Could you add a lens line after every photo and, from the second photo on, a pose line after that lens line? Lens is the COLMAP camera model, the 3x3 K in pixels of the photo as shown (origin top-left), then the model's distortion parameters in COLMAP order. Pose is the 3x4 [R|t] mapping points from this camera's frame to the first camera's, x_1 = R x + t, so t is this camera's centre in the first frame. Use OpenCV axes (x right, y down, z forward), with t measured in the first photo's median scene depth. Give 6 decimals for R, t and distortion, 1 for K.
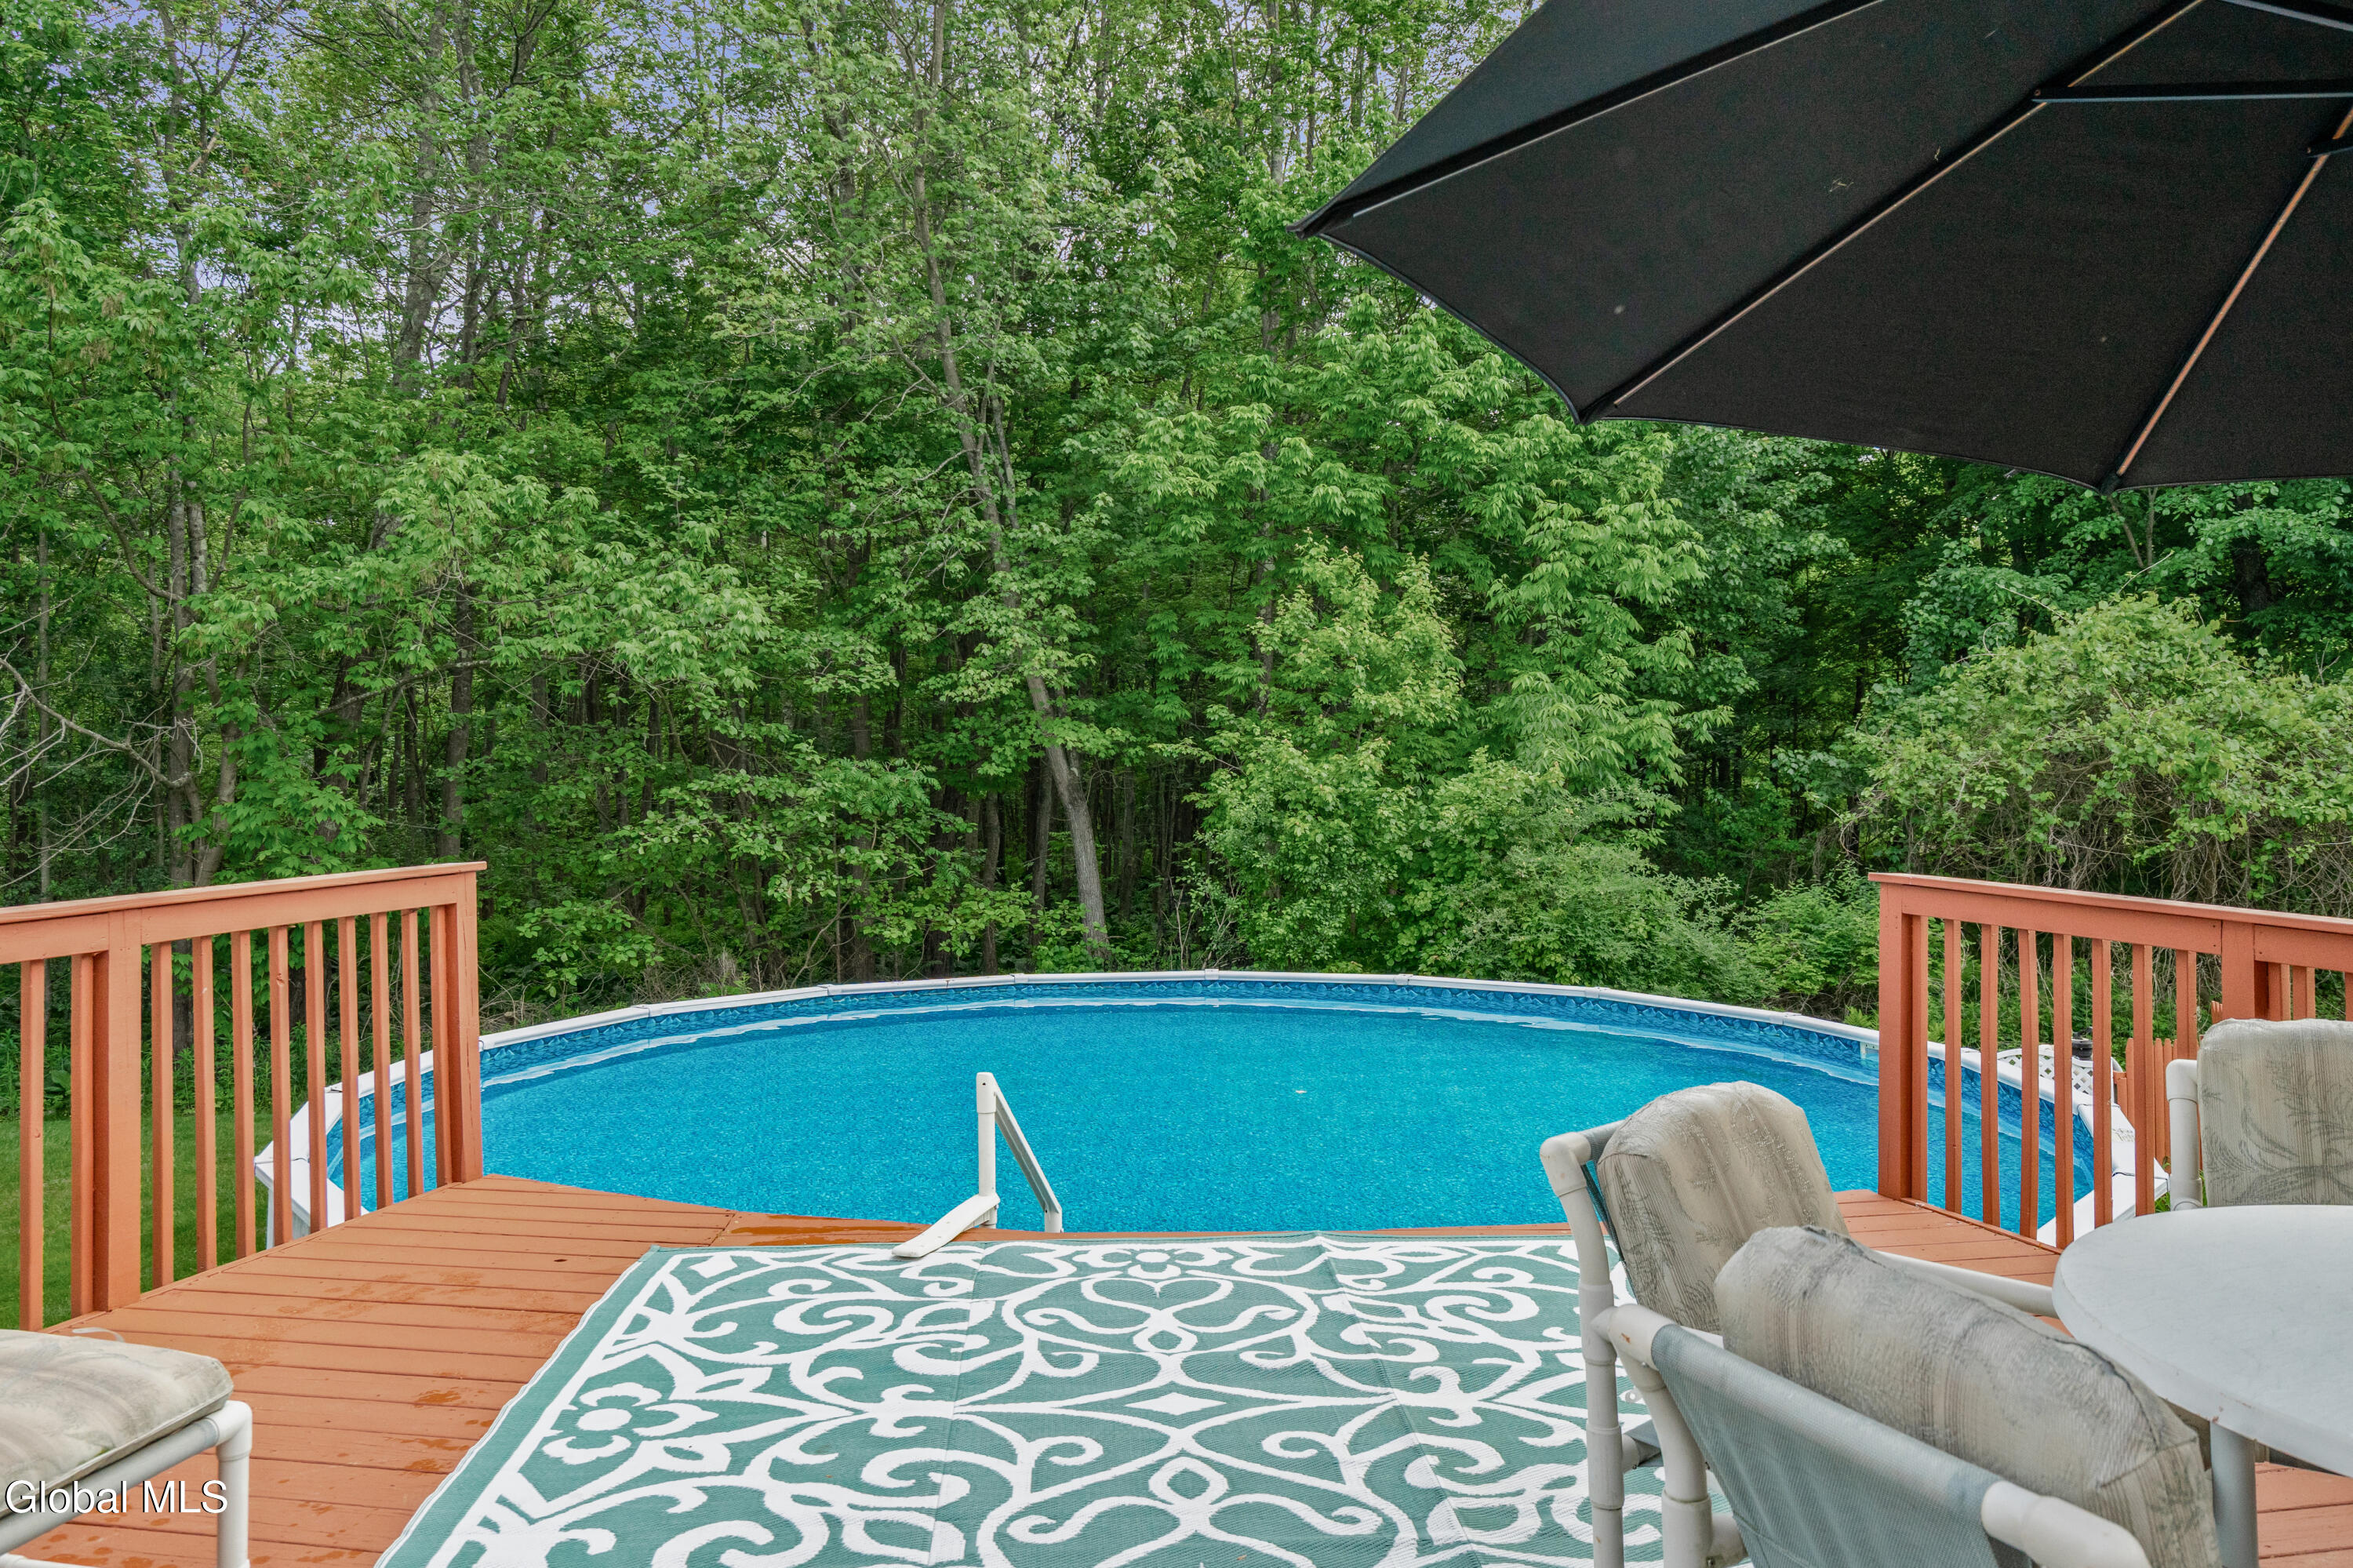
lens RADIAL K [[1745.4, 0, 1240.0], [0, 1745.4, 670.7], [0, 0, 1]] dist [0.012503, 0.002774]
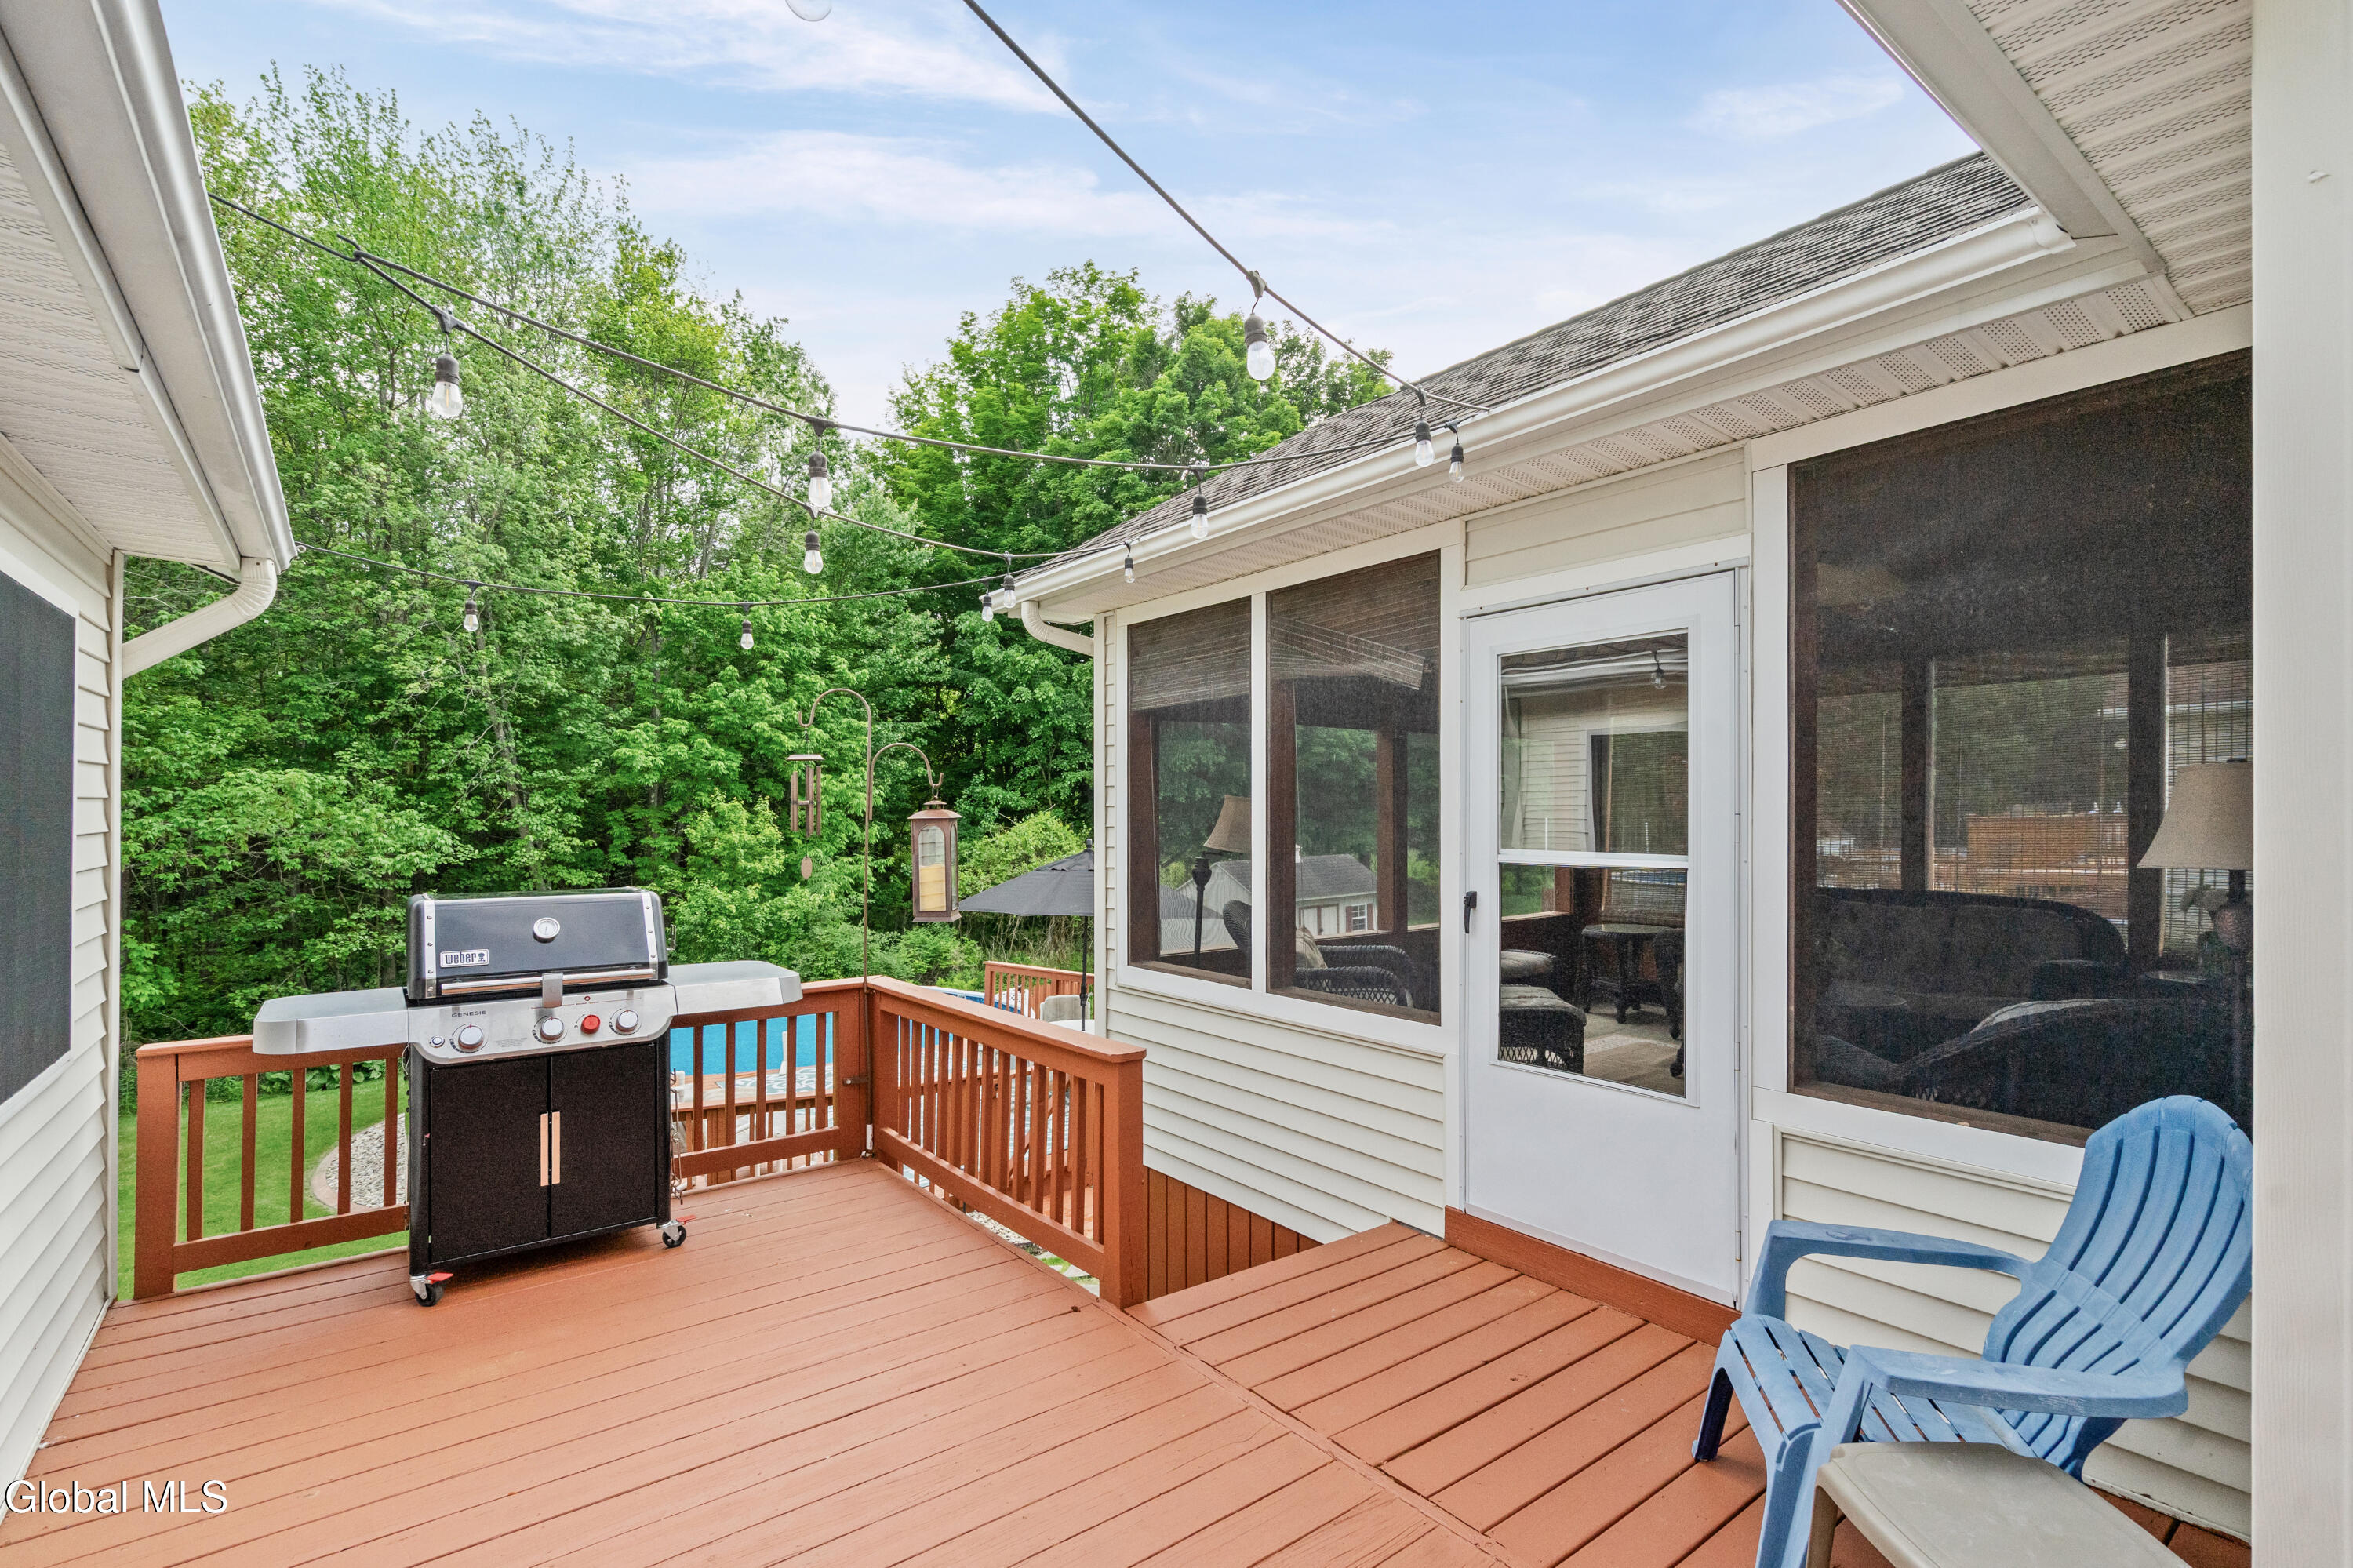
lens RADIAL K [[1115.0, 0, 1231.1], [0, 1115.0, 704.8], [0, 0, 1]] dist [-0.002638, 0.003298]
pose [[0.801535, 0.049051, 0.595932, -0.288670], [-0.030905, 0.998696, -0.040635, -0.147432], [-0.597148, 0.014153, 0.802006, -0.555502]]
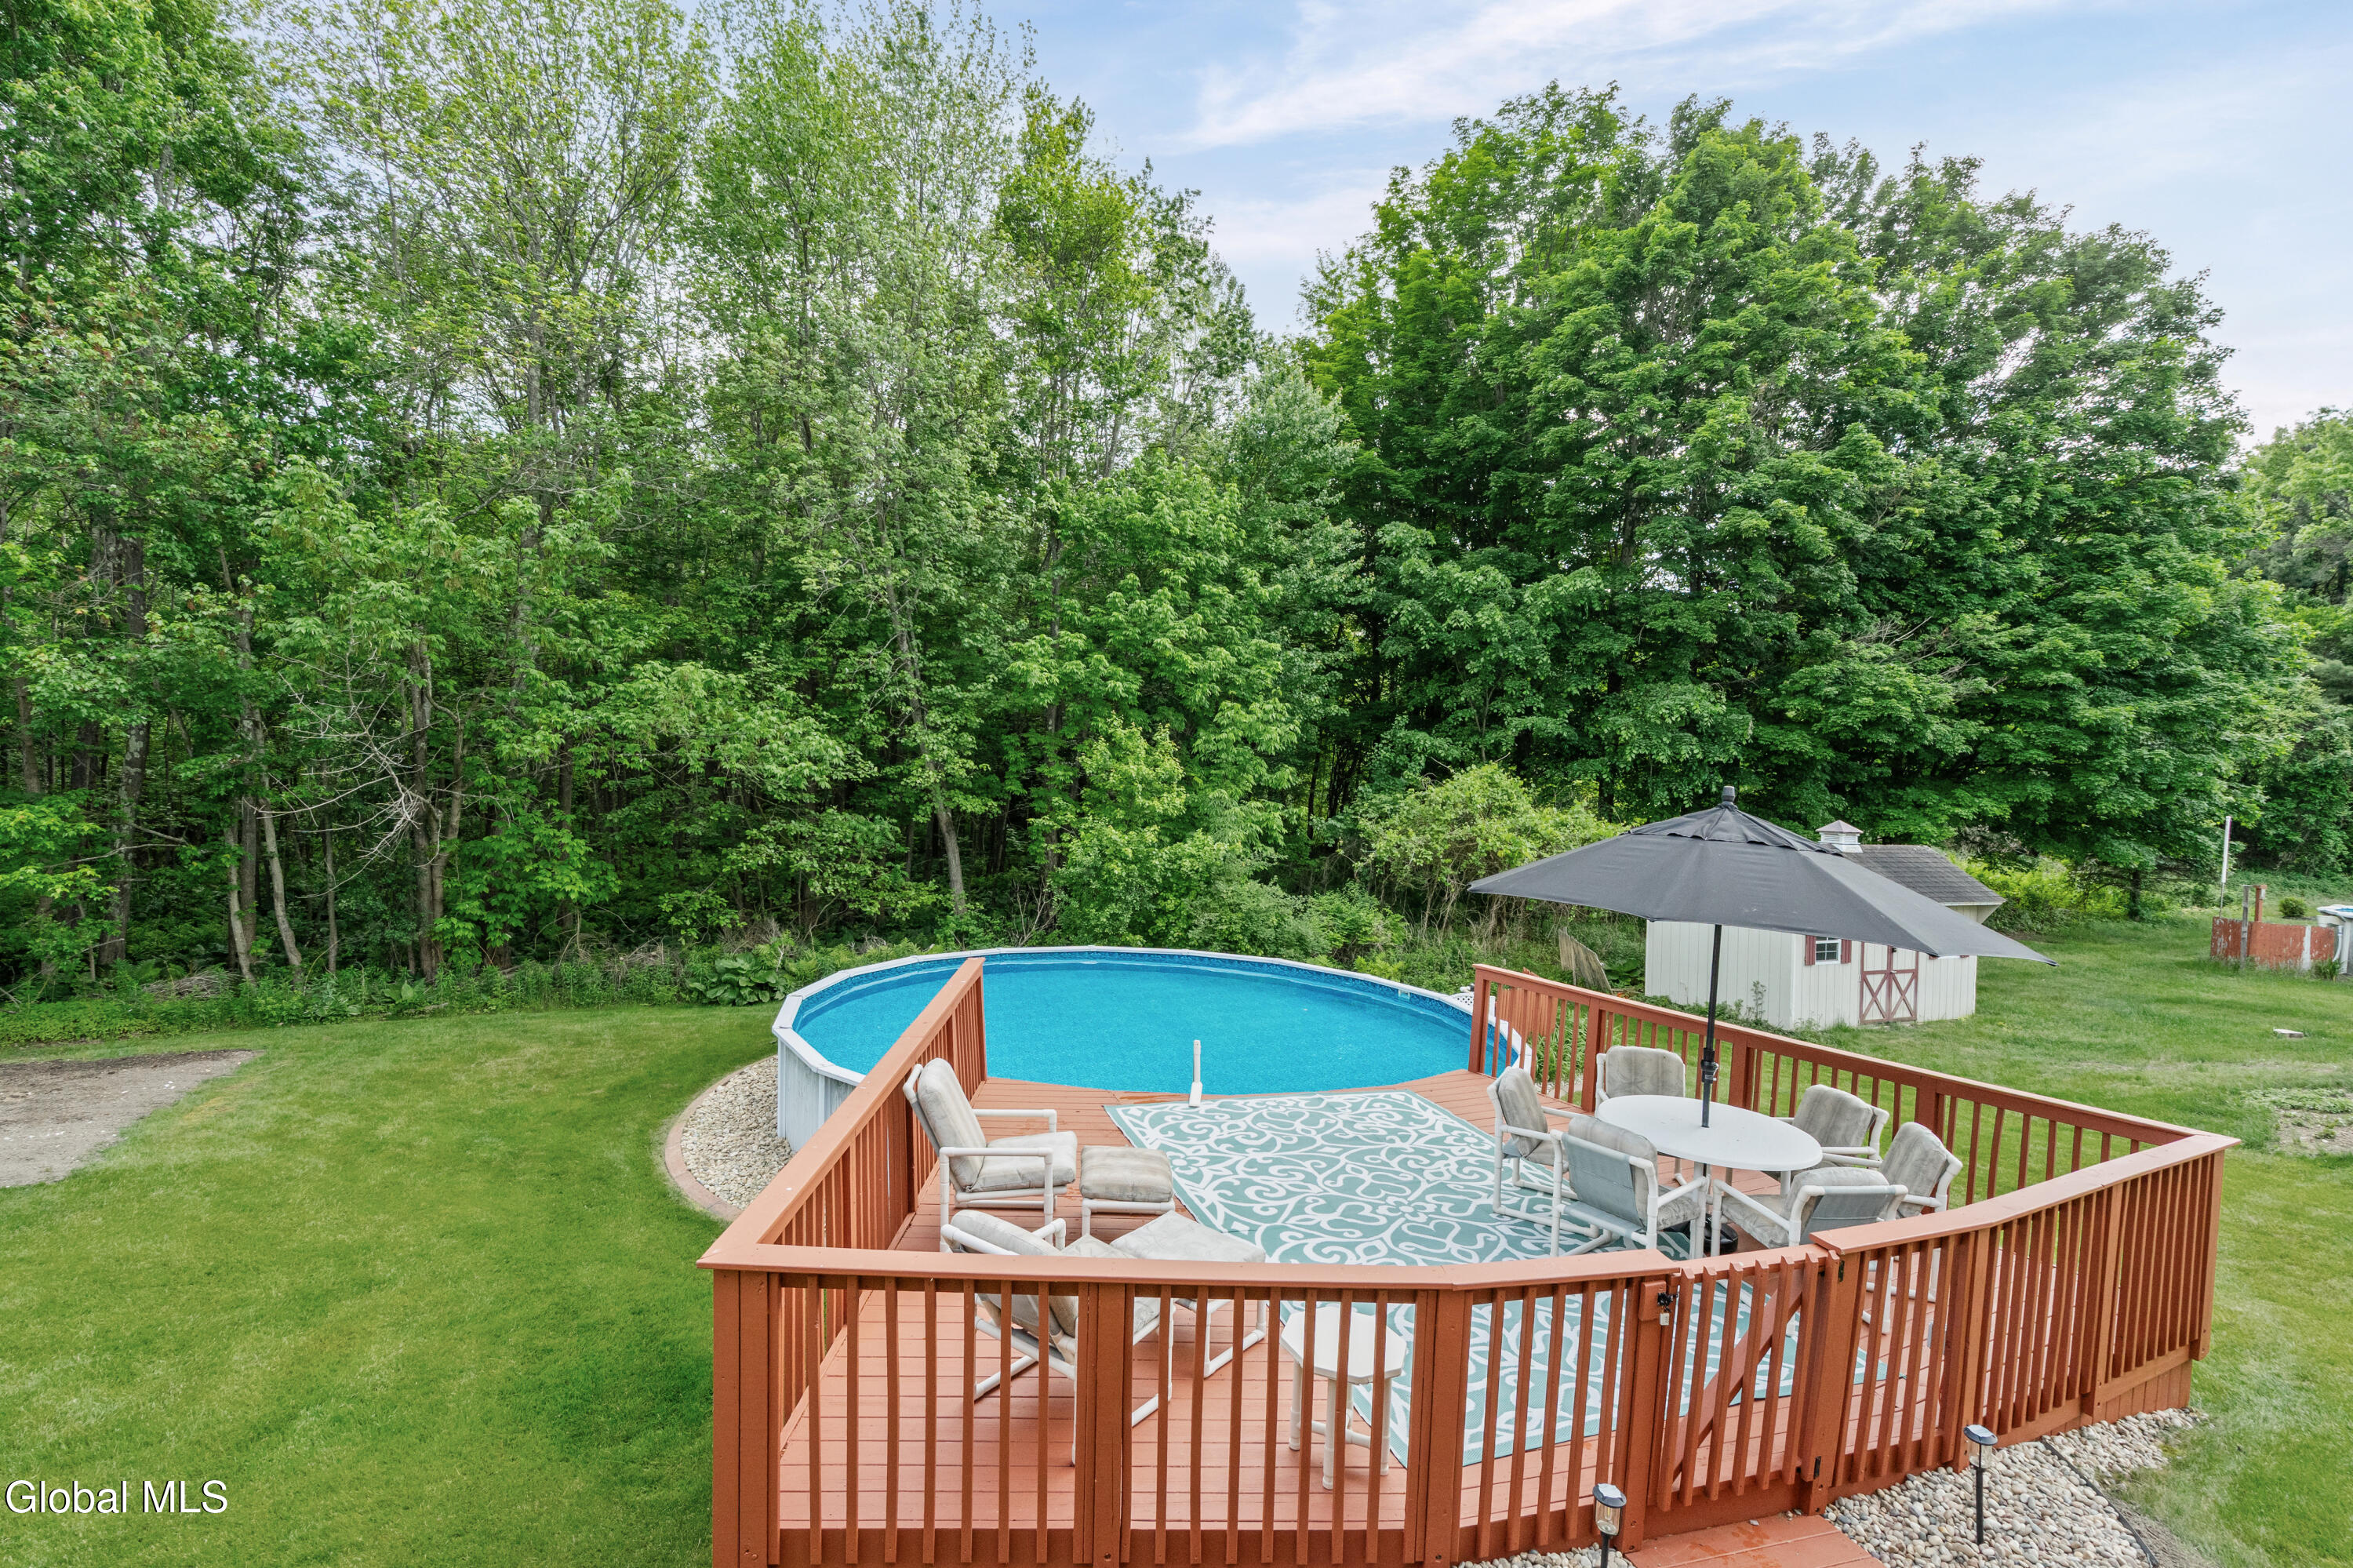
lens RADIAL K [[1115.0, 0, 1190.0], [0, 1115.0, 790.6], [0, 0, 1]] dist [-0.002638, 0.003298]
pose [[0.961705, 0.040774, 0.271035, -0.208077], [-0.066282, 0.994120, 0.085631, -0.102451], [-0.265950, -0.100316, 0.958753, -0.216425]]
